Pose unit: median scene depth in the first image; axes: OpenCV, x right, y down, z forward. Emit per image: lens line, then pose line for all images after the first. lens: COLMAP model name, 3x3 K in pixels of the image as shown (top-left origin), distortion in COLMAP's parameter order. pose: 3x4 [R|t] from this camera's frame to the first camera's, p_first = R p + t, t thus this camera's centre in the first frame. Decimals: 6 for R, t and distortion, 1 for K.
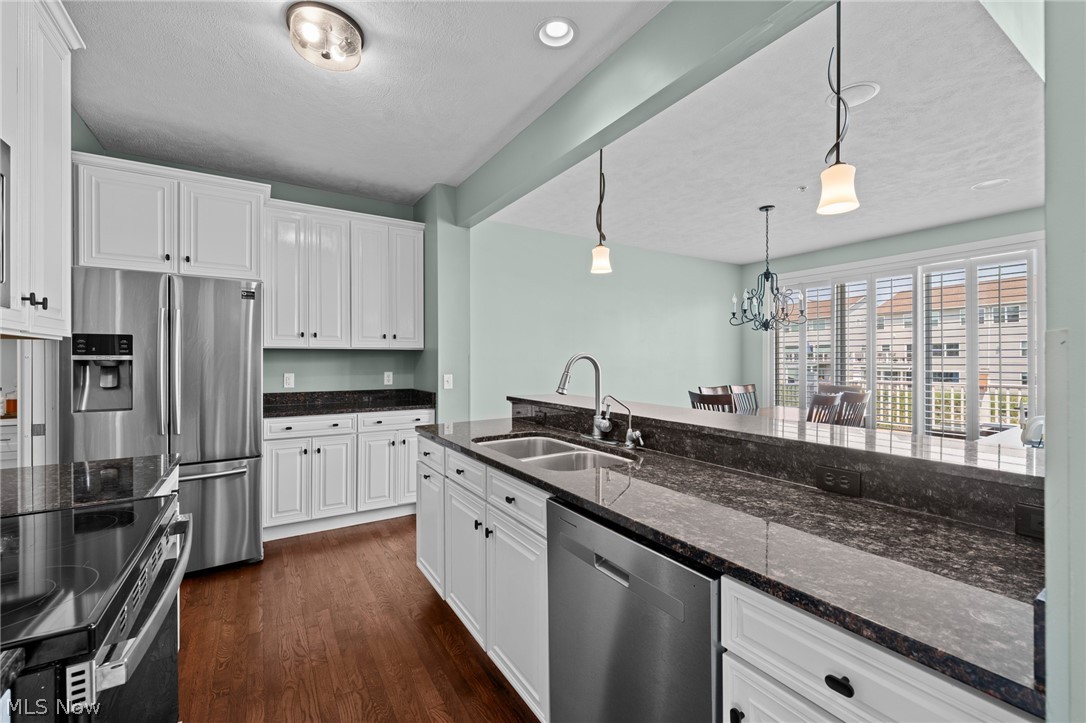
lens RADIAL K [[445.3, 0, 532.4], [0, 445.3, 361.6], [0, 0, 1]] dist [0.002866, -0.000796]
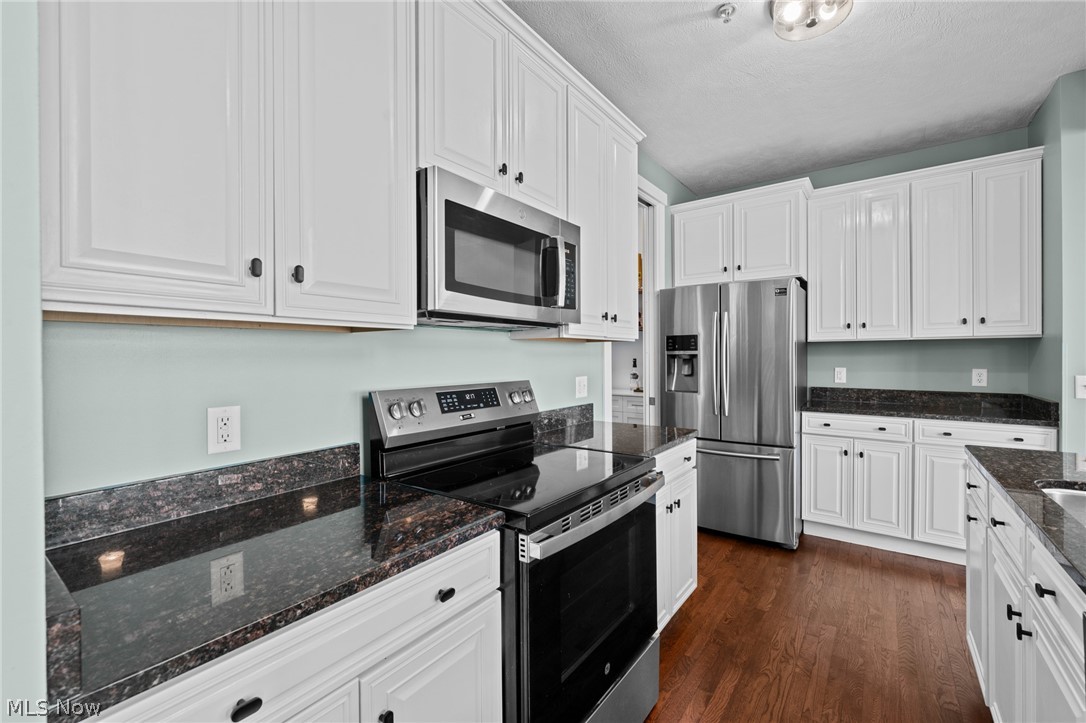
lens RADIAL K [[445.3, 0, 548.5], [0, 445.3, 360.4], [0, 0, 1]] dist [0.002866, -0.000796]
pose [[0.391543, 0.008461, -0.920121, 0.149545], [0.002563, 0.999944, 0.010285, -0.000486], [0.920156, -0.006385, 0.391500, 0.112302]]
